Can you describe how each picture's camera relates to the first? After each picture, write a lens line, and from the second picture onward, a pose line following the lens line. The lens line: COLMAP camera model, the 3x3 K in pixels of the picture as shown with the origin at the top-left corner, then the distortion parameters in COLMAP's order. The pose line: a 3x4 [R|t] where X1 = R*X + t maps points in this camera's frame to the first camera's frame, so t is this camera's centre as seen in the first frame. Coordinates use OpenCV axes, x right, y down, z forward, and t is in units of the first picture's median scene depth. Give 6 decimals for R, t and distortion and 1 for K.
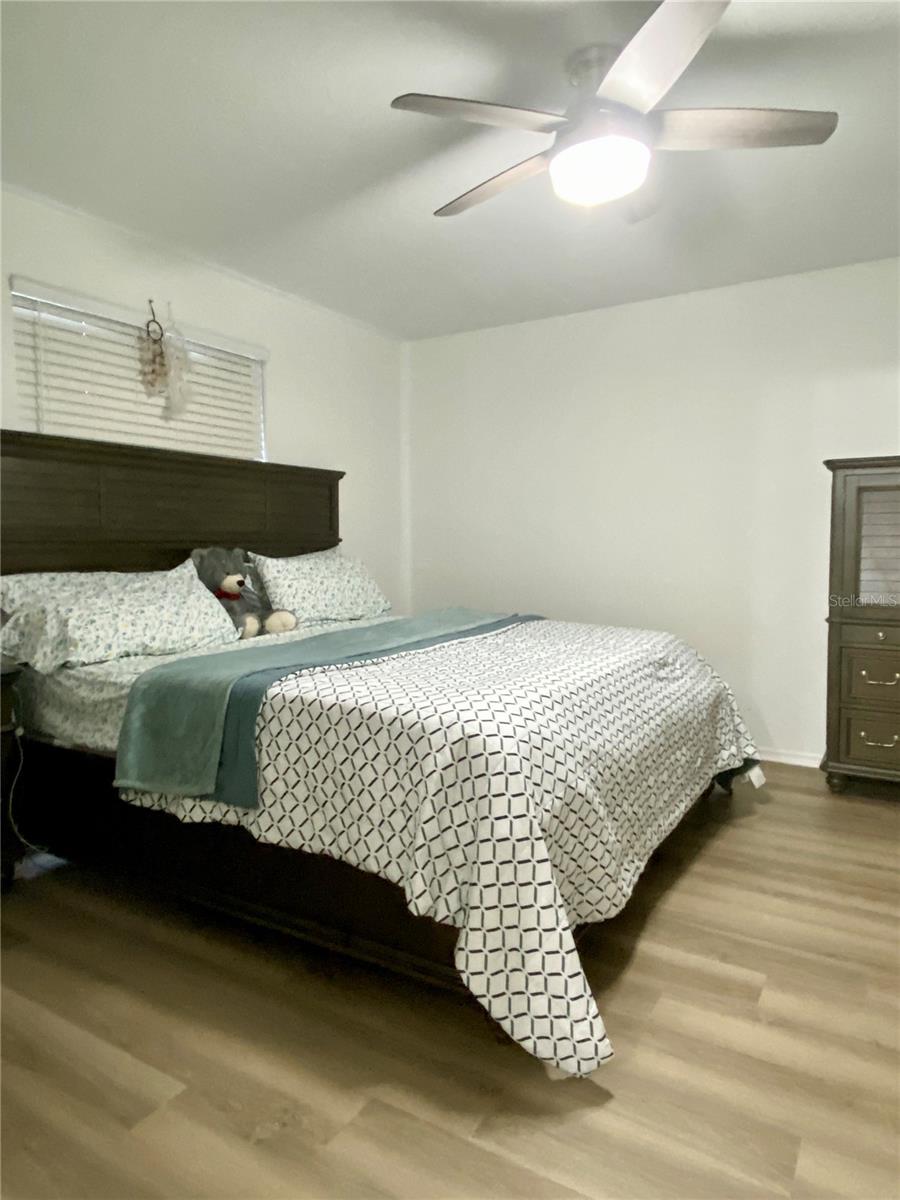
lens RADIAL K [[761.0, 0, 450.0], [0, 761.0, 600.0], [0, 0, 1]] dist [0.000702, -0.001939]
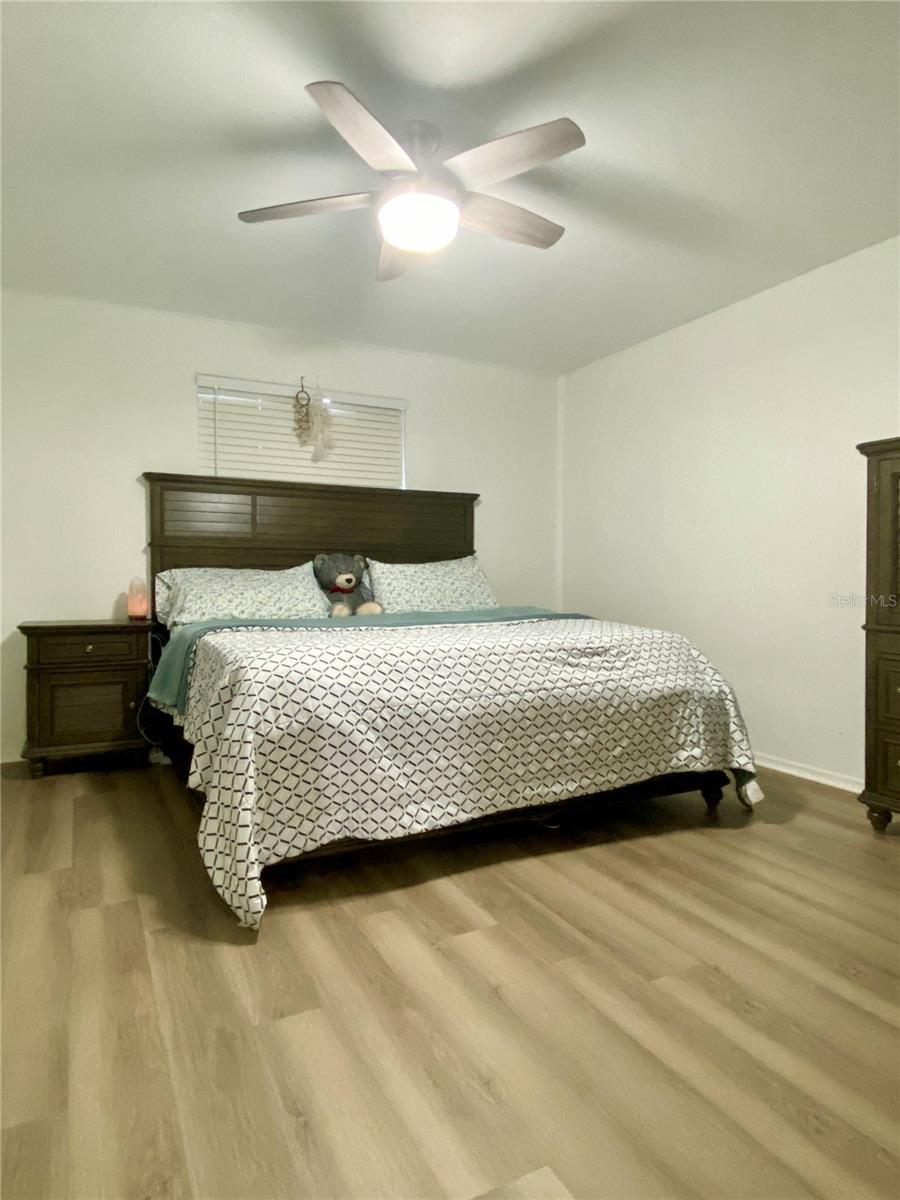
lens RADIAL K [[703.2, 0, 439.5], [0, 703.2, 600.8], [0, 0, 1]] dist [0.076061, -0.111350]
pose [[0.850529, 0.023657, -0.525395, 0.512511], [-0.044182, 0.998670, -0.026556, 0.039446], [0.524068, 0.045800, 0.850444, 0.047895]]
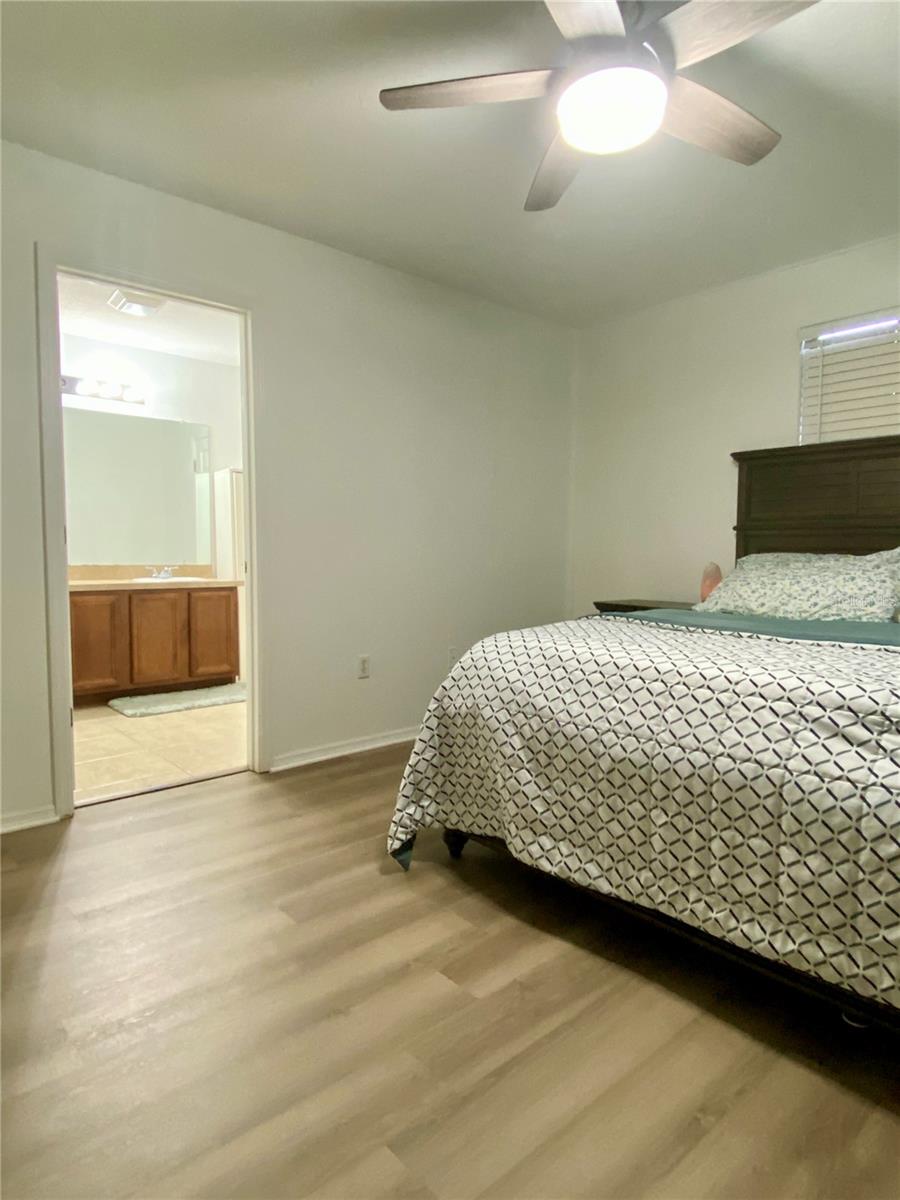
lens RADIAL K [[703.2, 0, 439.5], [0, 703.2, 600.8], [0, 0, 1]] dist [0.076061, -0.111350]
pose [[-0.295253, 0.069405, -0.952895, 0.699053], [-0.078970, 0.992172, 0.096735, -0.021124], [0.952150, 0.103811, -0.287461, 0.680419]]
